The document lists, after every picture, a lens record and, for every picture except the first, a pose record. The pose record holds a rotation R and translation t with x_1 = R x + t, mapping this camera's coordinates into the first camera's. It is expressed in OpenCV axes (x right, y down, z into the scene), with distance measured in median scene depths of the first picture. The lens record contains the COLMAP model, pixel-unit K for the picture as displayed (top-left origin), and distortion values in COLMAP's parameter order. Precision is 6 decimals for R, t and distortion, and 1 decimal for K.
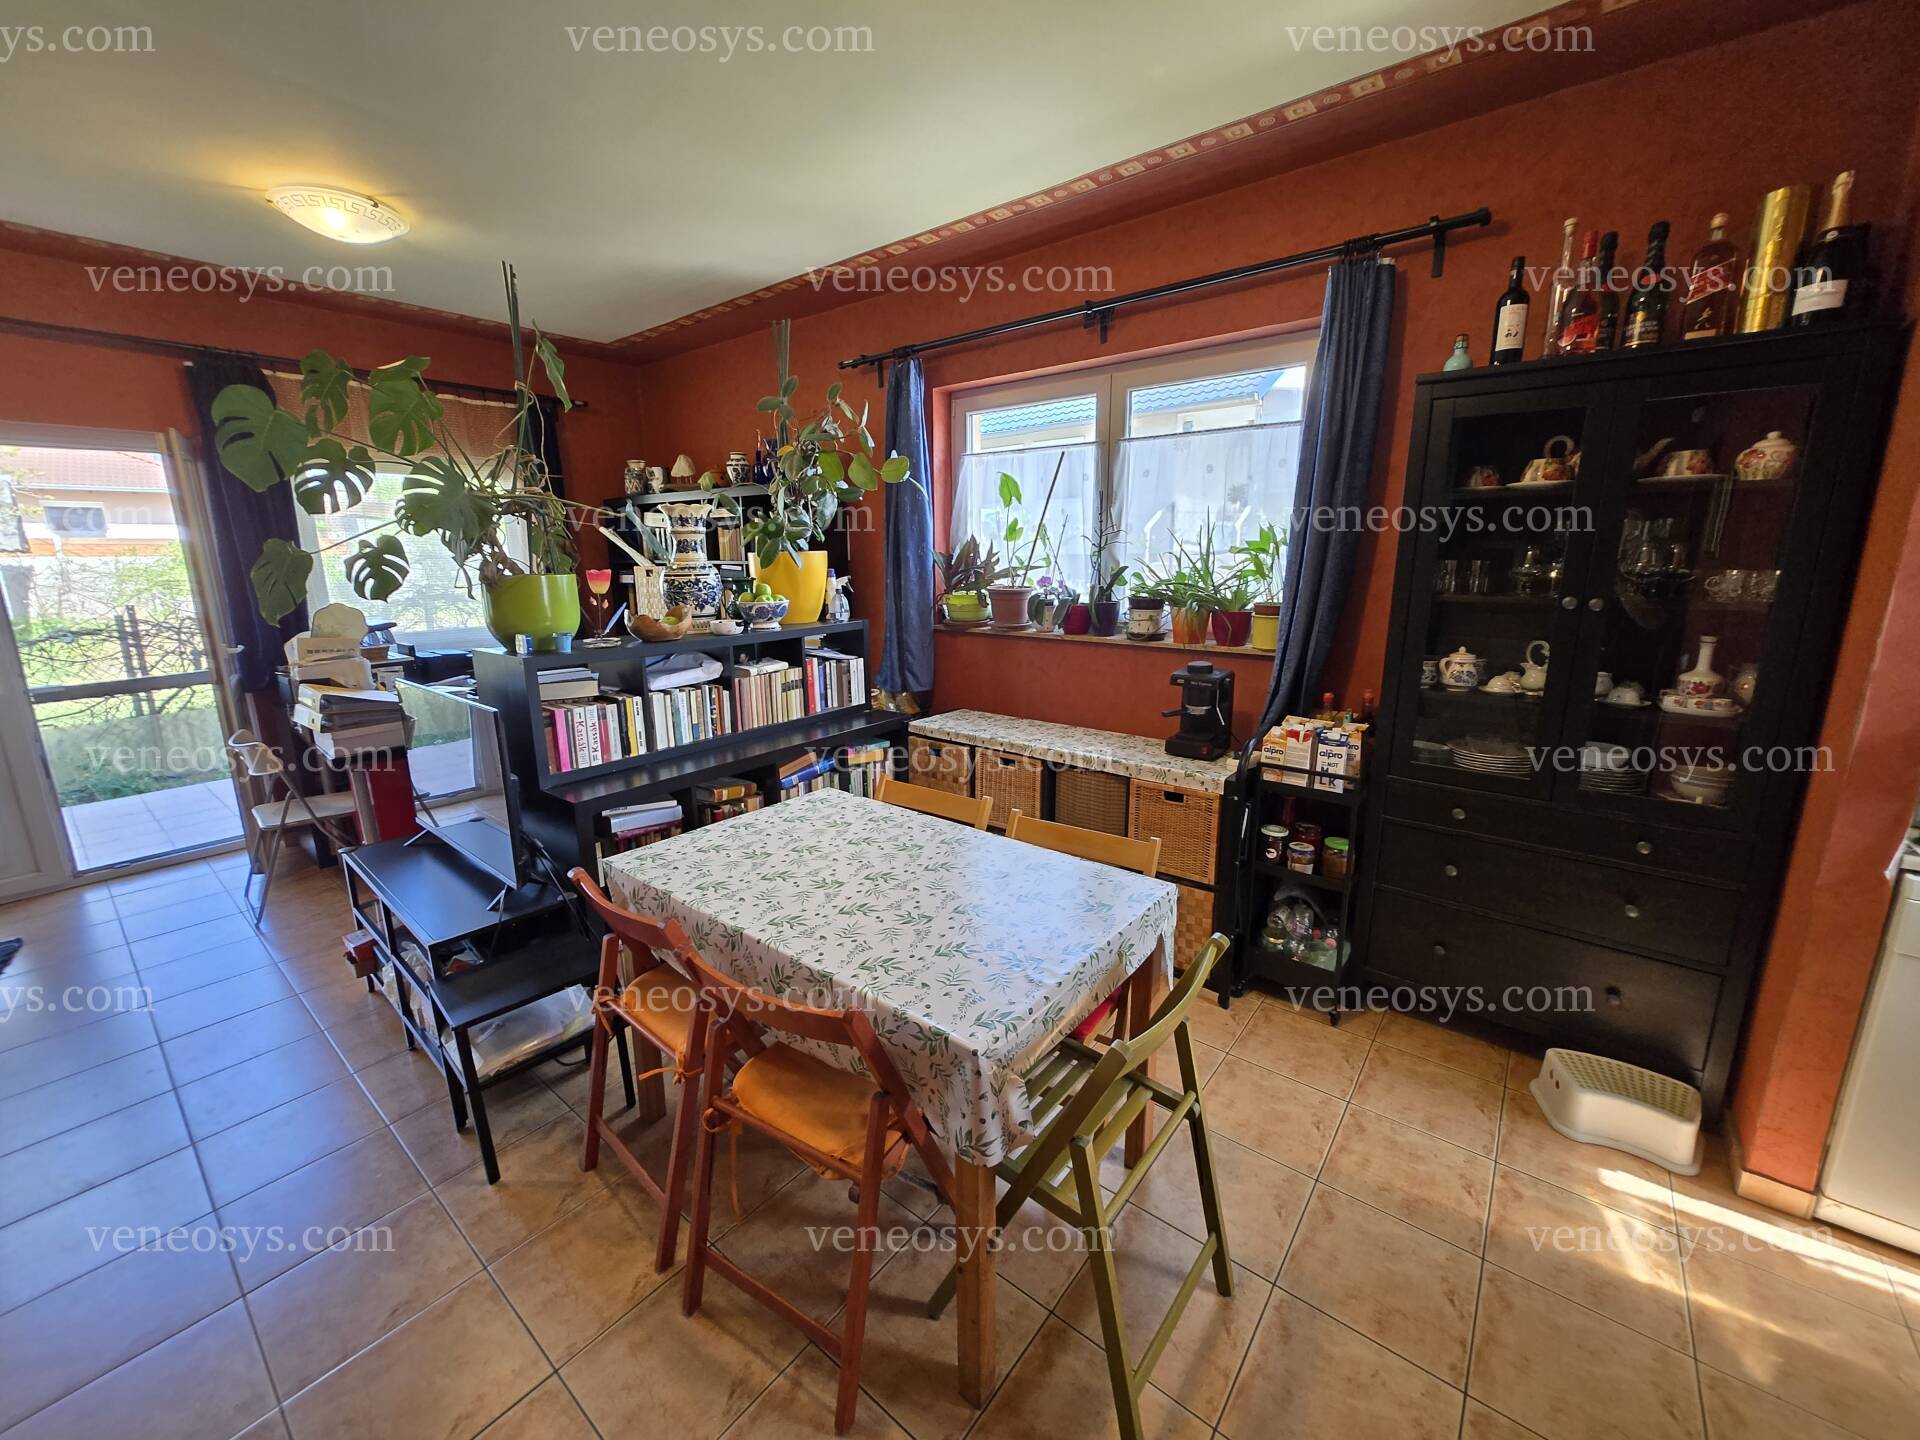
lens RADIAL K [[751.8, 0, 965.8], [0, 751.8, 711.4], [0, 0, 1]] dist [-0.003980, 0.001198]
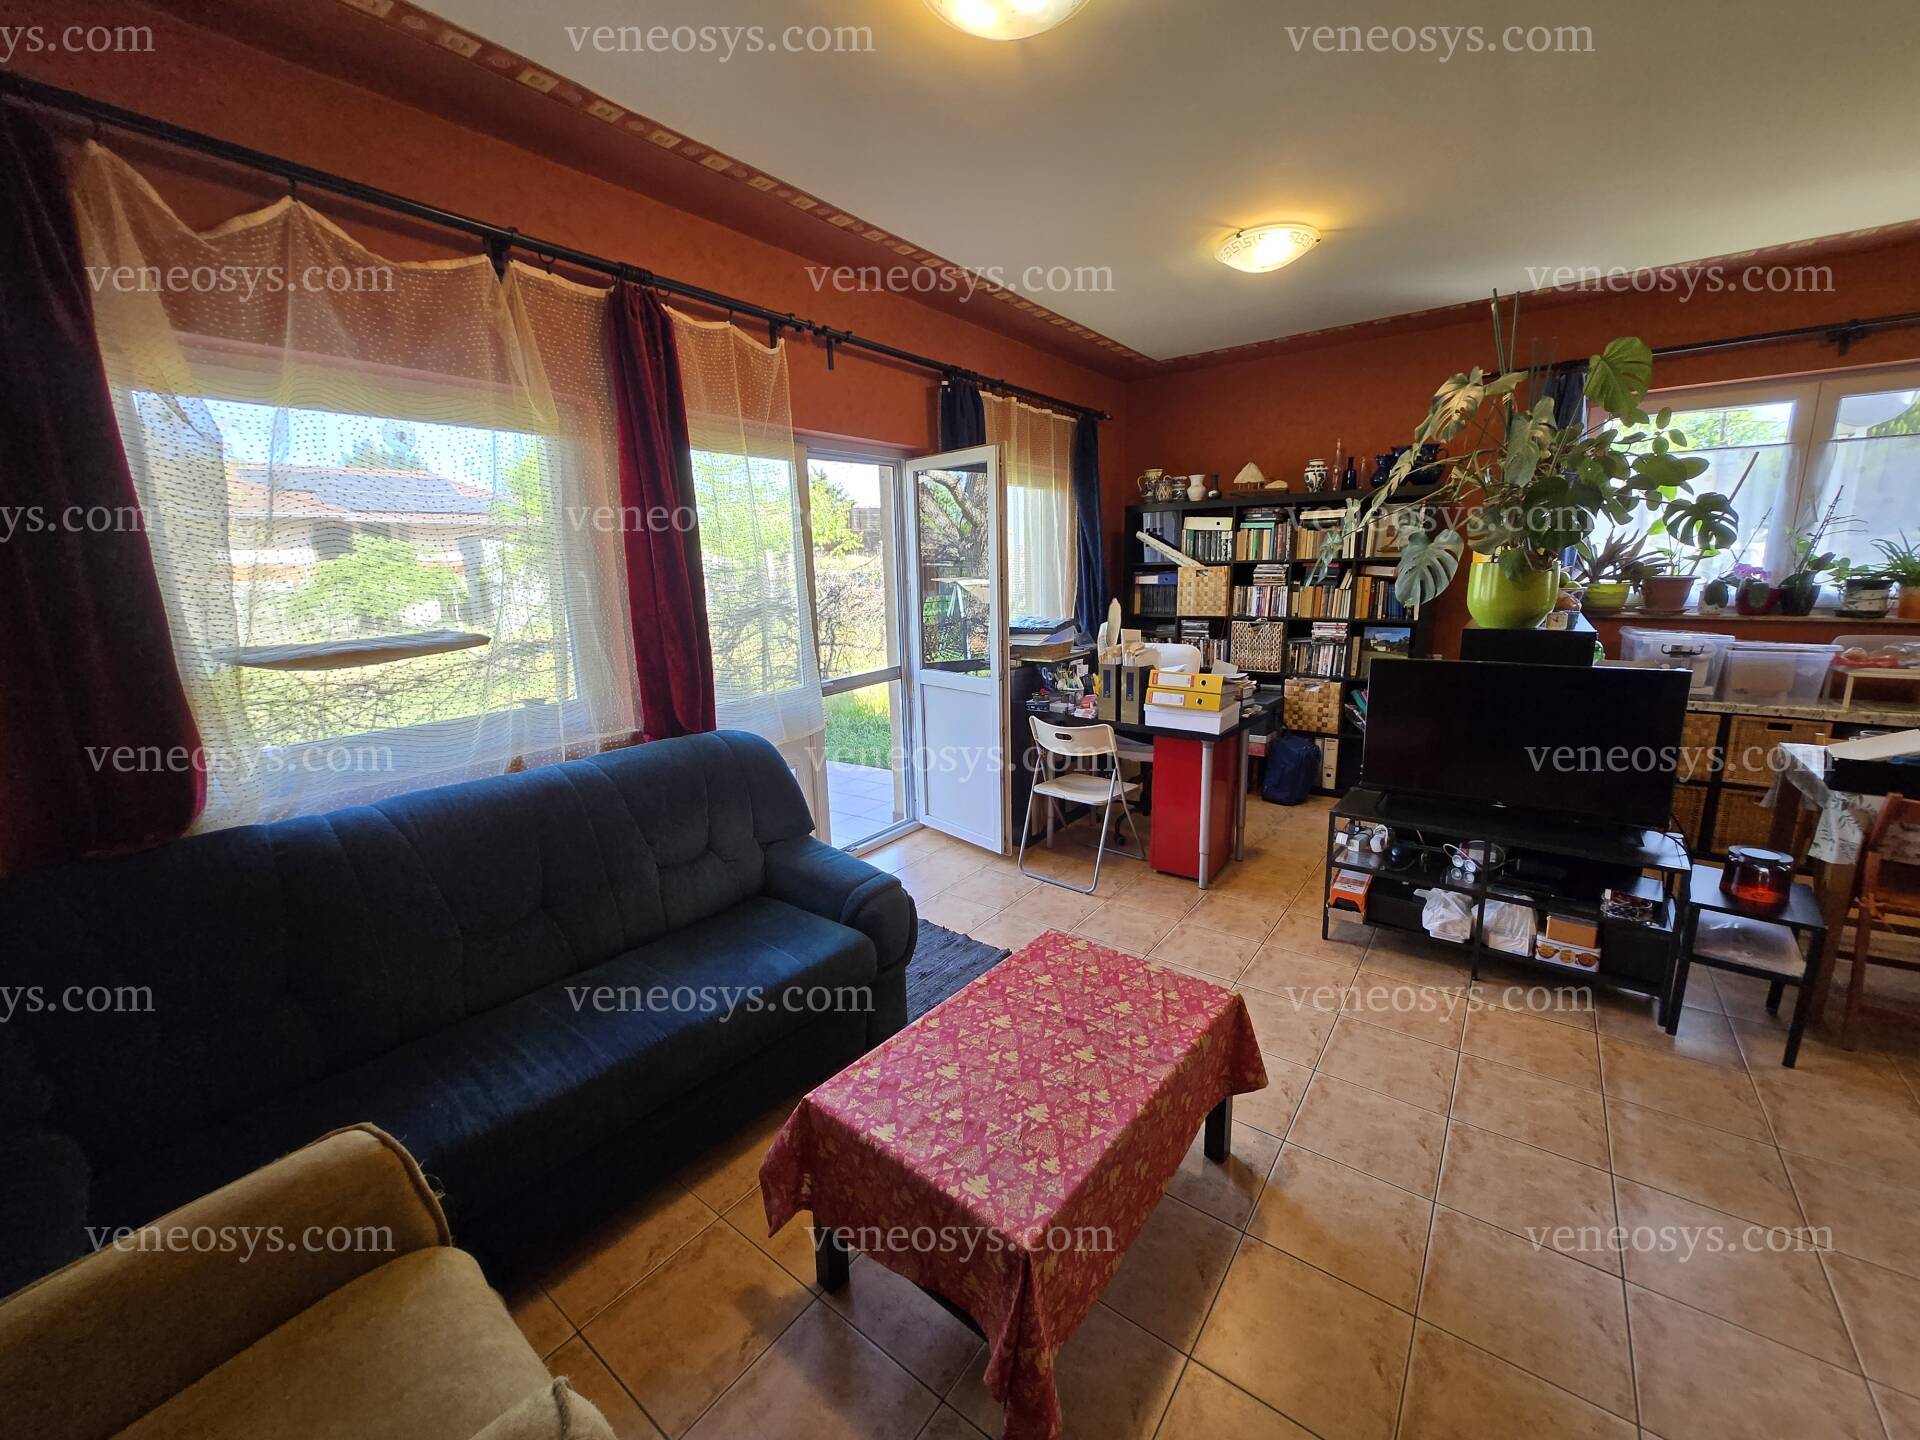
lens RADIAL K [[751.8, 0, 967.3], [0, 751.8, 710.5], [0, 0, 1]] dist [-0.003980, 0.001198]
pose [[0.999604, -0.021348, 0.018350, -1.131258], [0.021711, 0.999569, -0.019770, 0.036625], [-0.017920, 0.020160, 0.999636, -0.090034]]
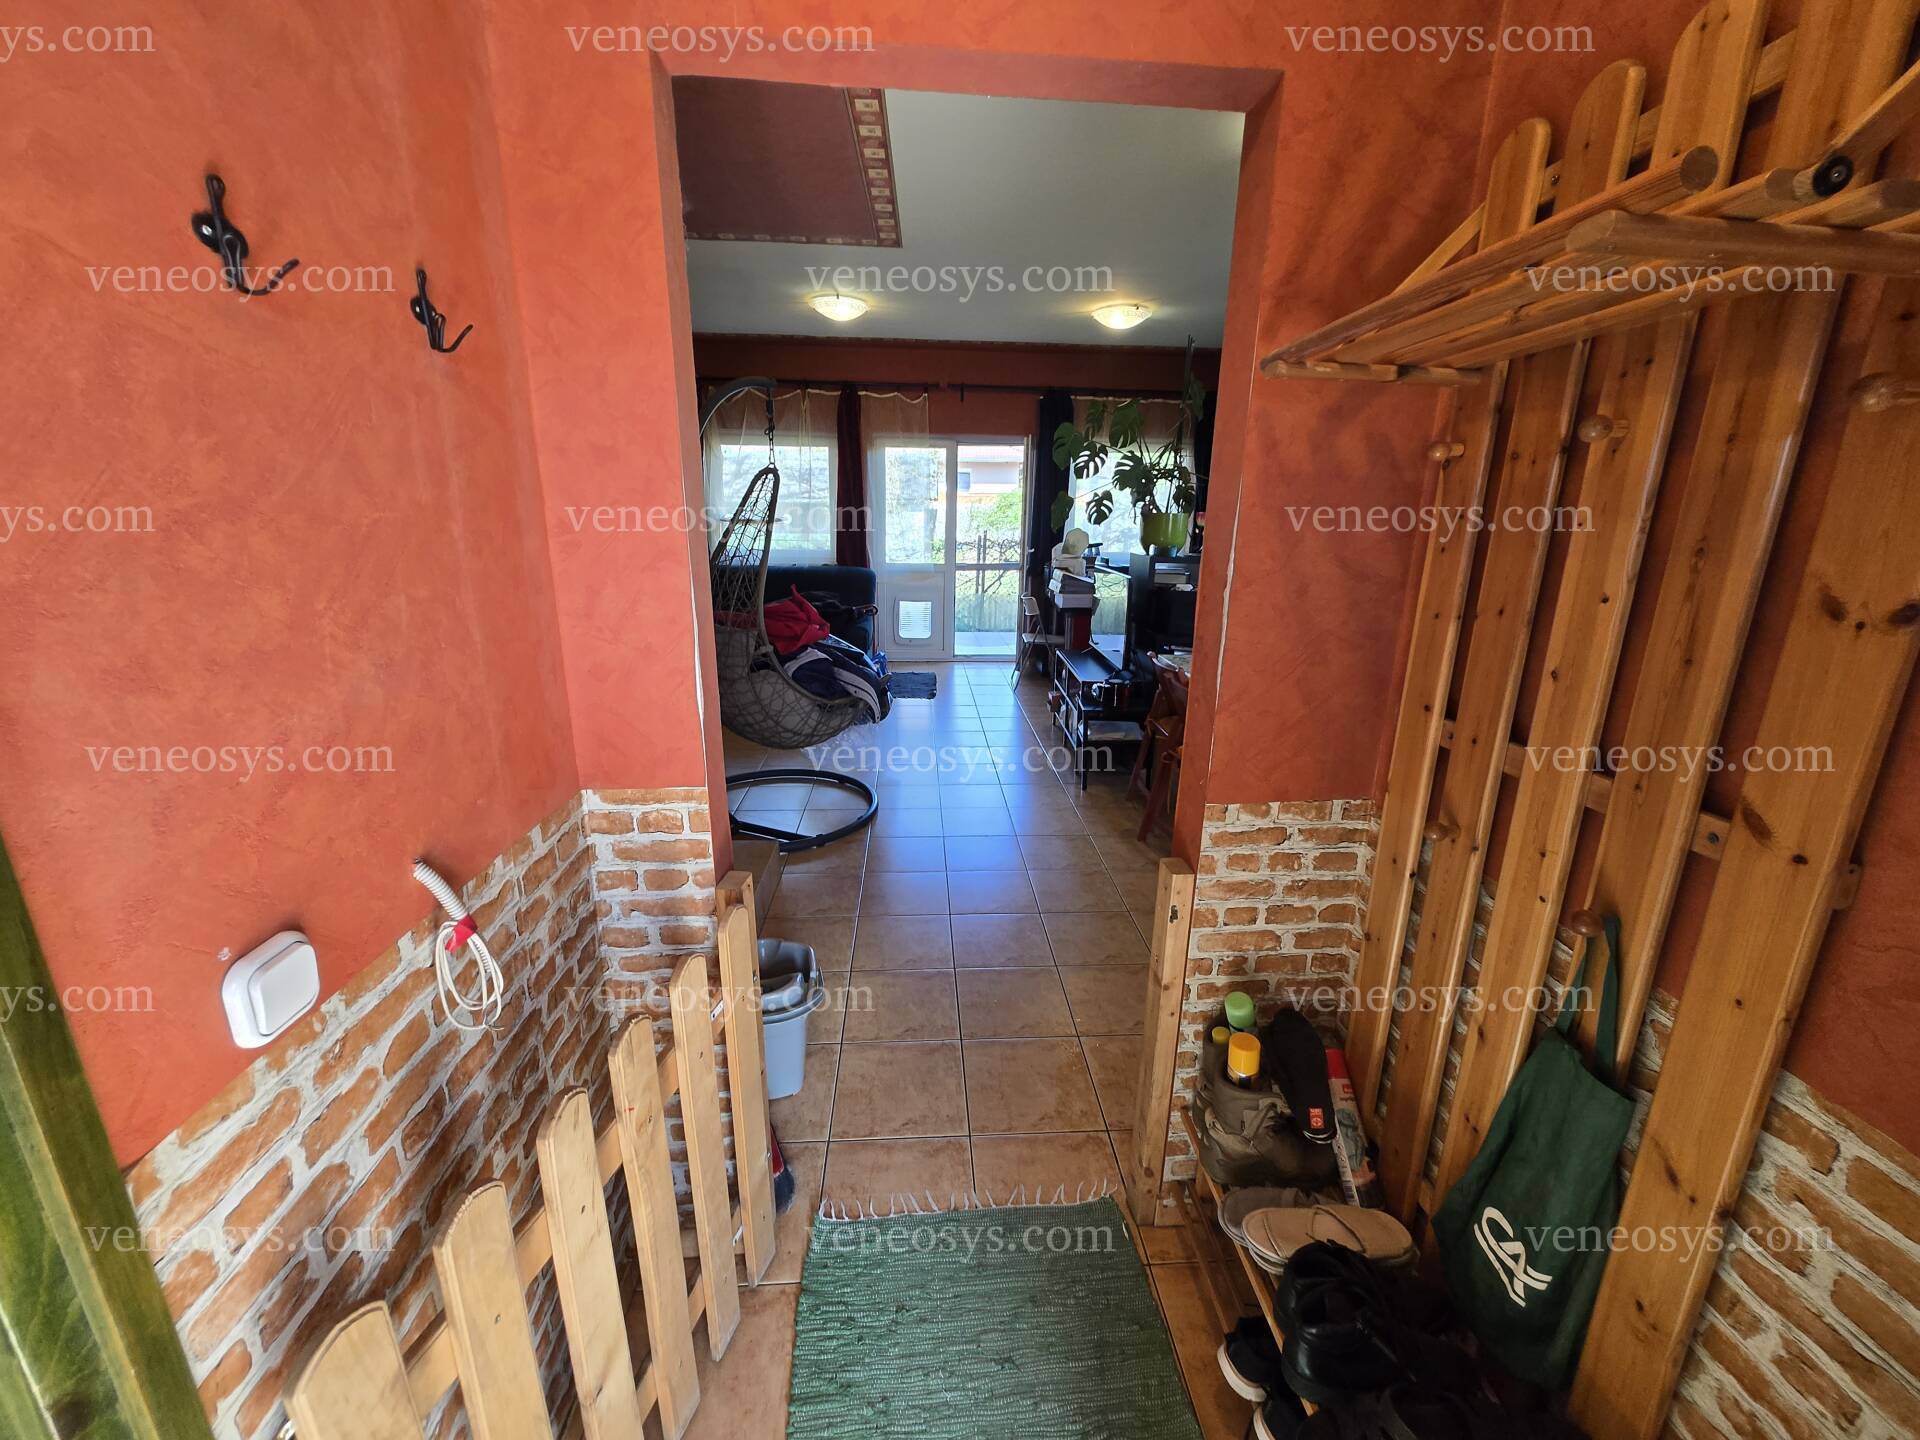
lens RADIAL K [[751.8, 0, 965.5], [0, 751.8, 713.9], [0, 0, 1]] dist [-0.003980, 0.001198]
pose [[0.671002, 0.215758, -0.709369, 0.382128], [-0.175106, 0.975775, 0.131152, 0.108553], [0.720482, 0.036211, 0.692527, -0.459923]]
